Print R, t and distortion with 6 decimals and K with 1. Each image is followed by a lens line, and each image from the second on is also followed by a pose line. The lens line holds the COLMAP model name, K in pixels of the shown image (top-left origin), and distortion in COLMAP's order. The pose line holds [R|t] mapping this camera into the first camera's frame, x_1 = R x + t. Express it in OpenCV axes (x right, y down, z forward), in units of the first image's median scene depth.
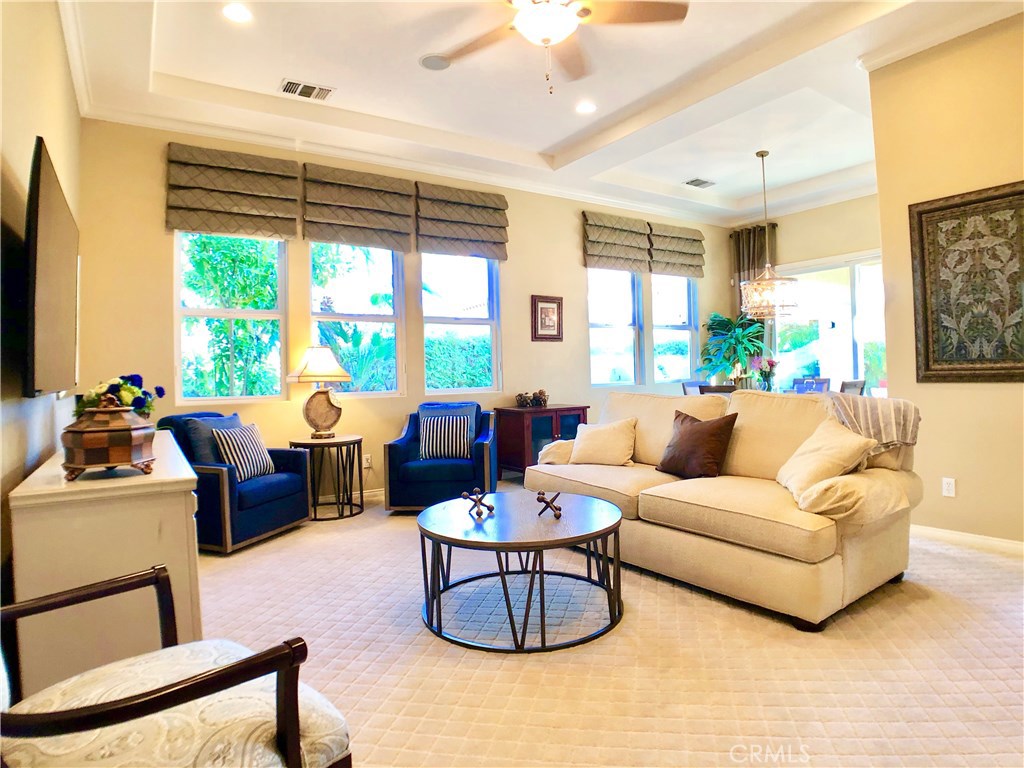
lens RADIAL K [[581.4, 0, 516.4], [0, 581.4, 370.4], [0, 0, 1]] dist [-0.094850, 0.019191]
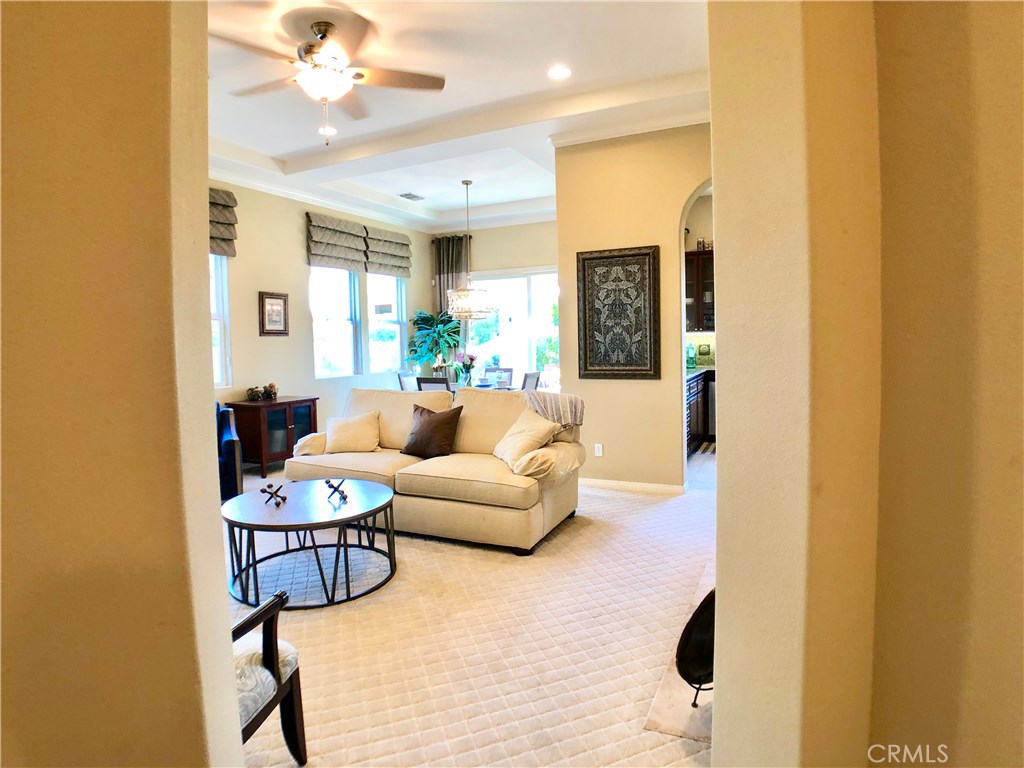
lens RADIAL K [[581.4, 0, 516.4], [0, 581.4, 370.4], [0, 0, 1]] dist [-0.094850, 0.019191]
pose [[0.855744, -0.014968, 0.517182, -0.188101], [-0.006996, 0.999155, 0.040492, -0.058716], [-0.517352, -0.038269, 0.854917, -0.190885]]
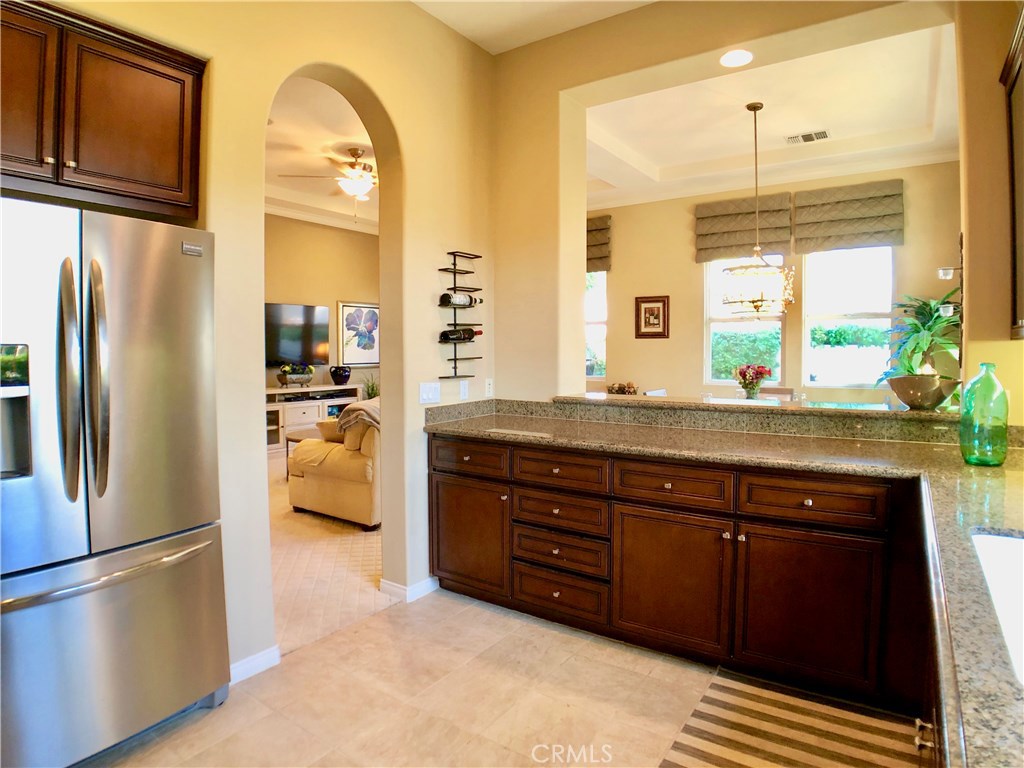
lens RADIAL K [[581.4, 0, 516.4], [0, 581.4, 370.4], [0, 0, 1]] dist [-0.094850, 0.019191]
pose [[0.375994, 0.060096, -0.924671, 1.698764], [-0.008235, 0.998072, 0.061518, -0.096471], [0.926586, -0.015516, 0.375764, 0.630102]]
